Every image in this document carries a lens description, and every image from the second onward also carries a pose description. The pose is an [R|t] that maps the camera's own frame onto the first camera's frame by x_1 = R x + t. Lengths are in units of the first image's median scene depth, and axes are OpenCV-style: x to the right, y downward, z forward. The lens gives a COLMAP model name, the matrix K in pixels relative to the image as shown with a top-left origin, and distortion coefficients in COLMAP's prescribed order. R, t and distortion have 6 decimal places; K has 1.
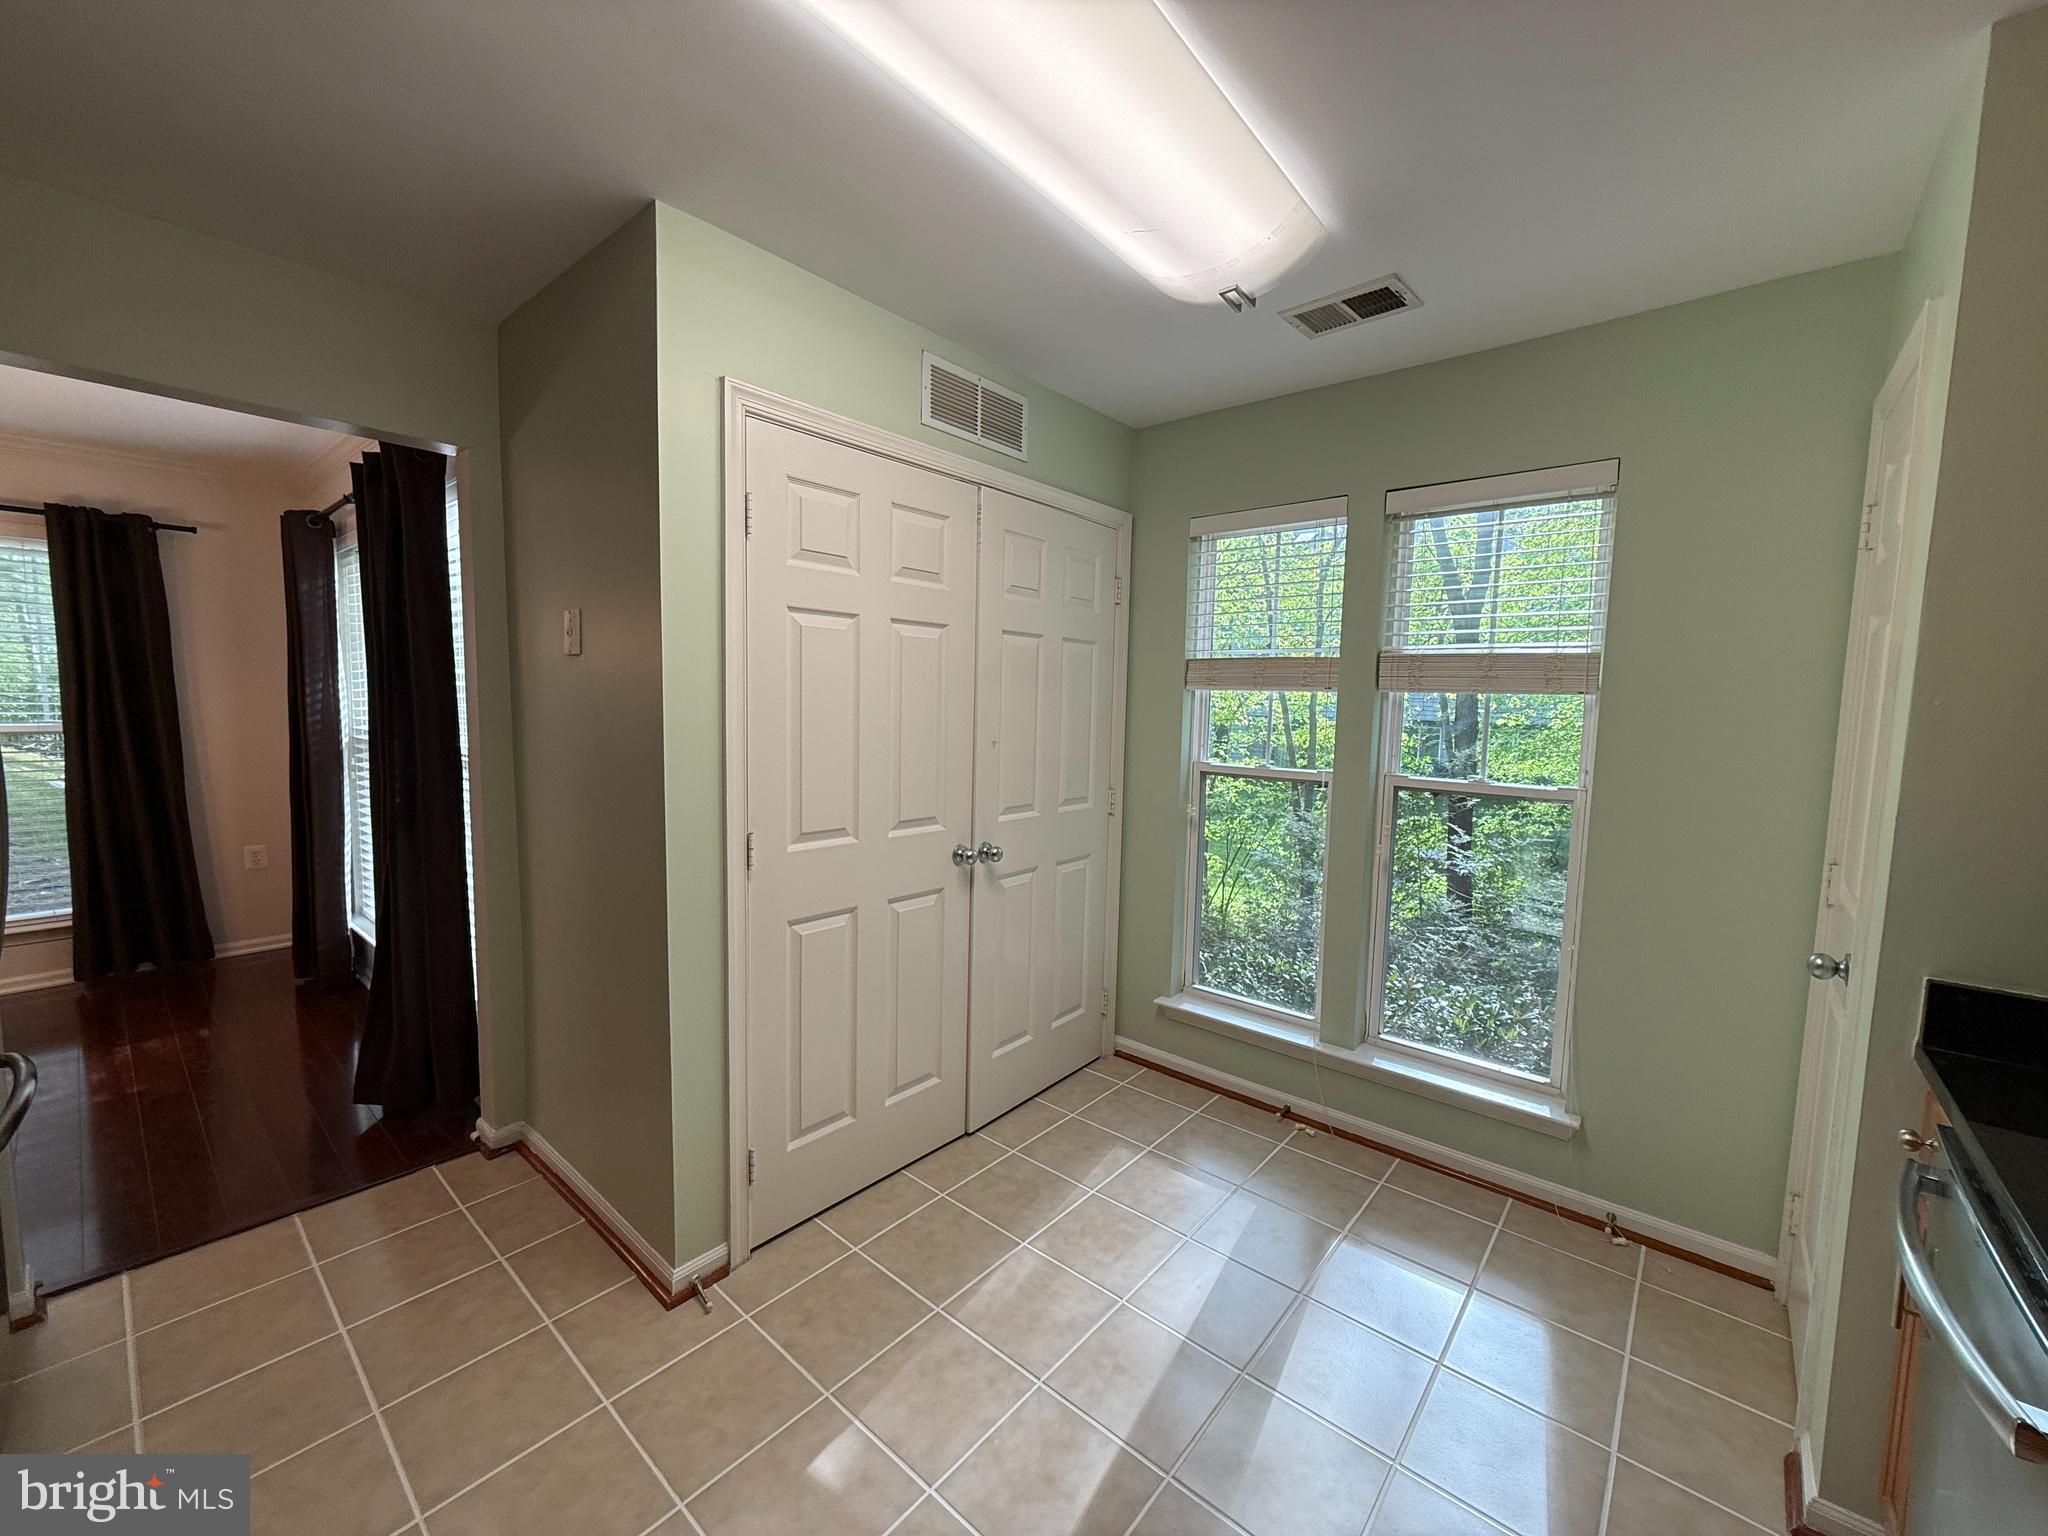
lens RADIAL K [[819.0, 0, 1024.0], [0, 819.0, 768.0], [0, 0, 1]] dist [0.000057, 0.000794]
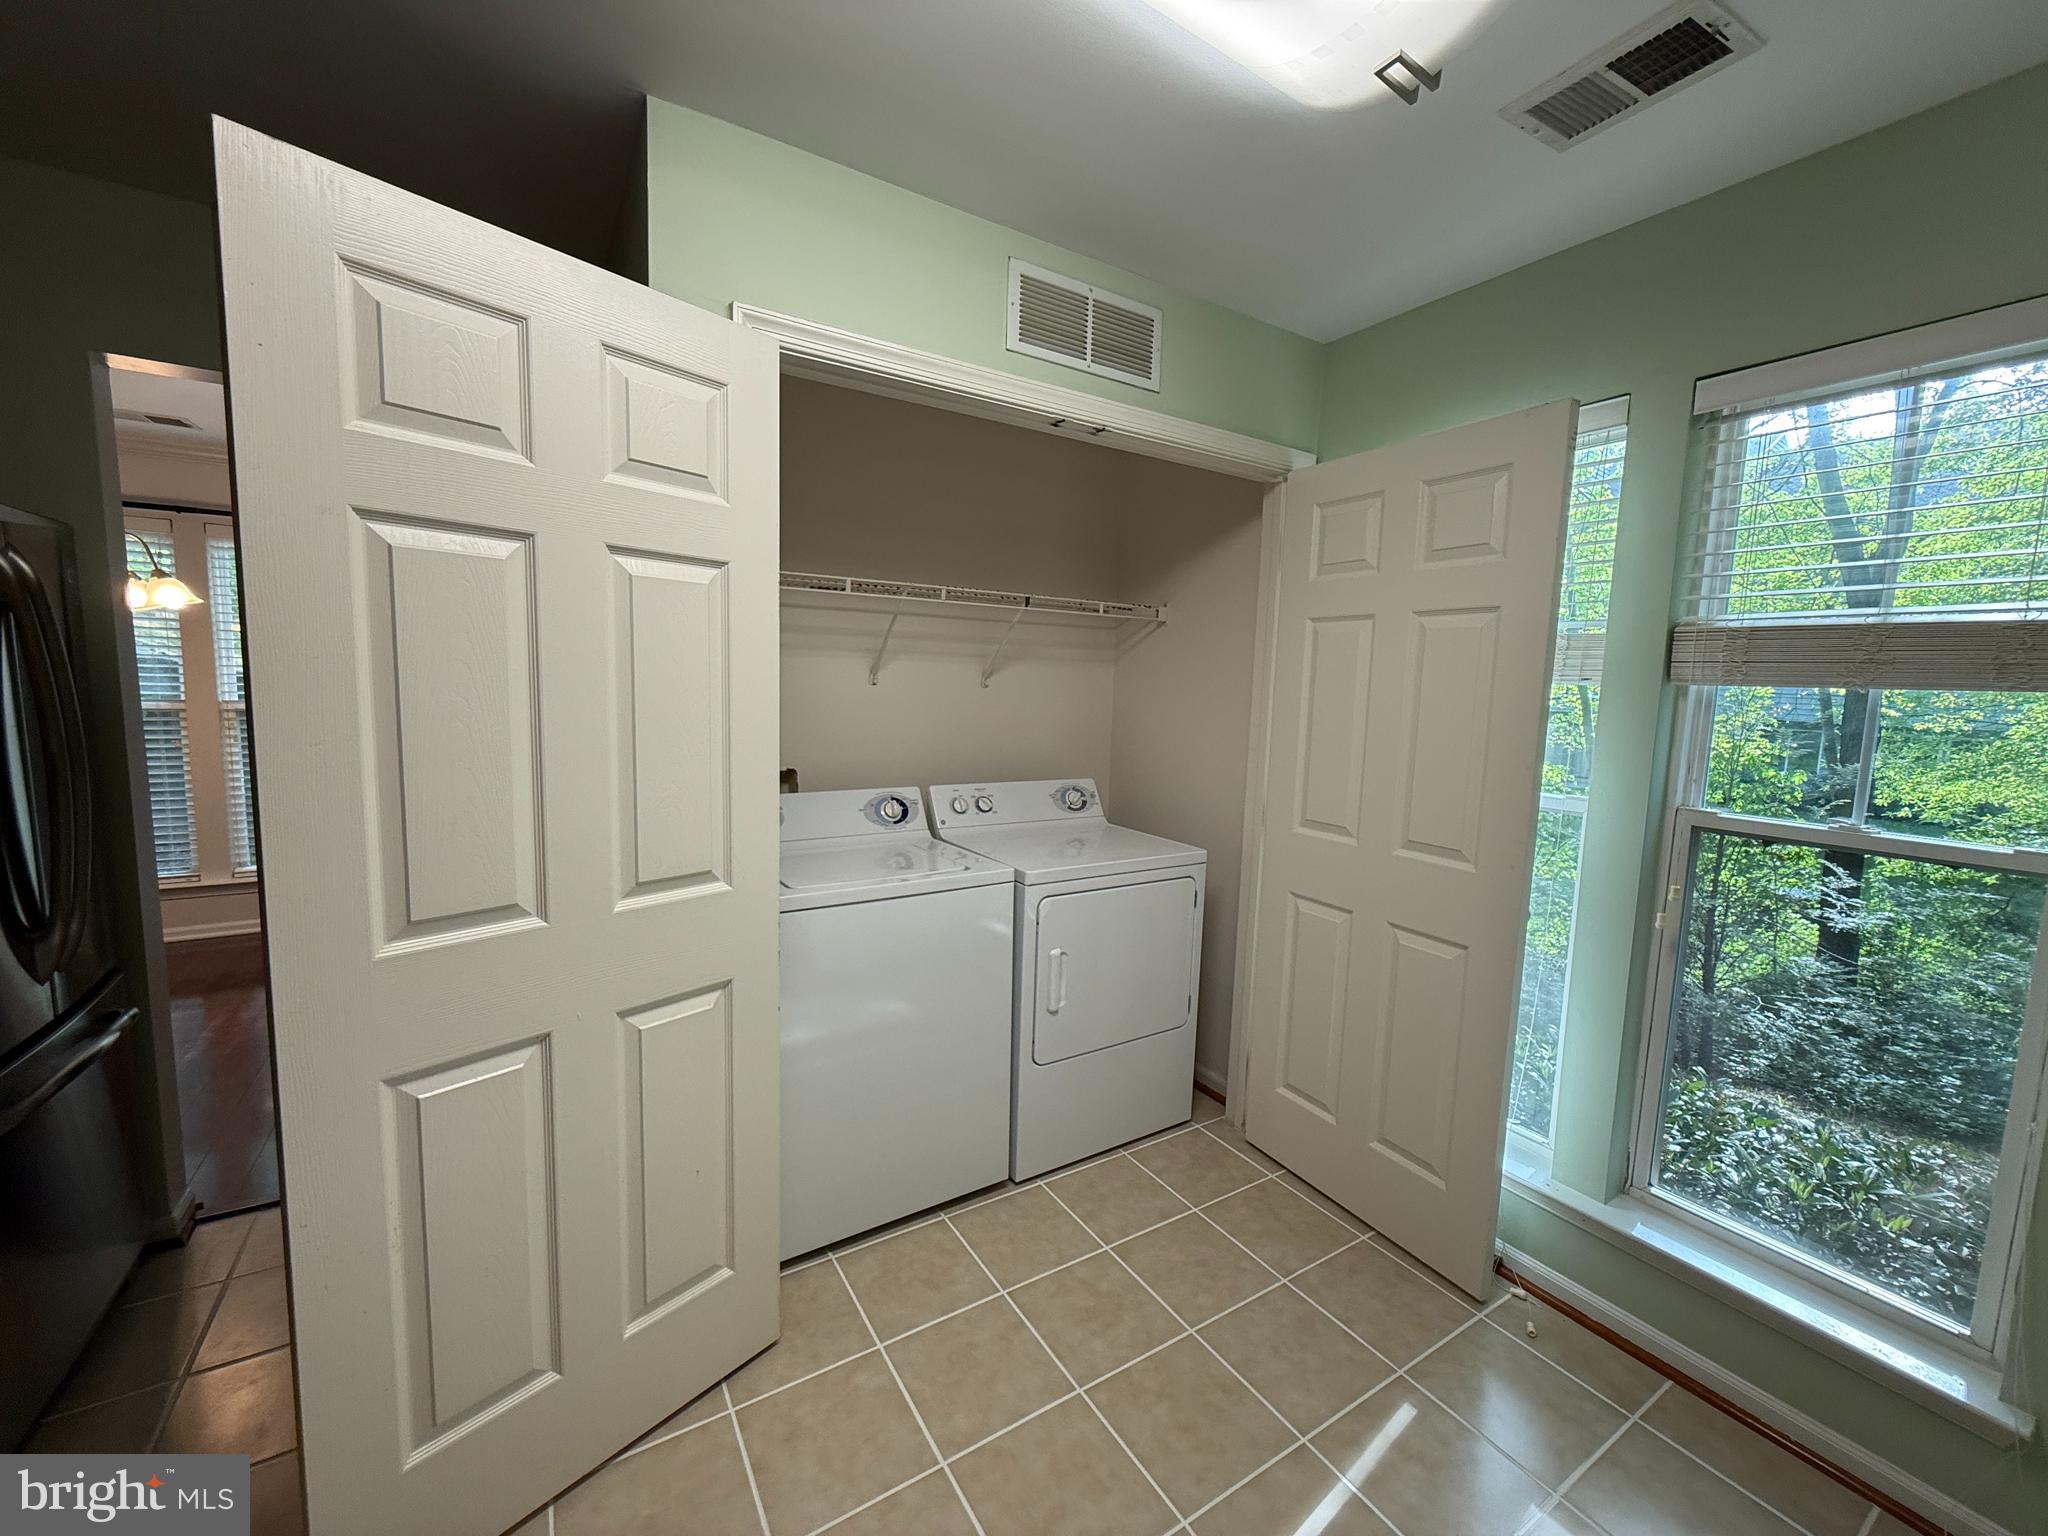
lens RADIAL K [[819.0, 0, 1024.0], [0, 819.0, 768.0], [0, 0, 1]] dist [0.000057, 0.000794]
pose [[0.953741, 0.037655, -0.298261, 0.131629], [-0.034112, 0.999272, 0.017075, -0.018032], [0.298687, -0.006110, 0.954332, 0.201765]]
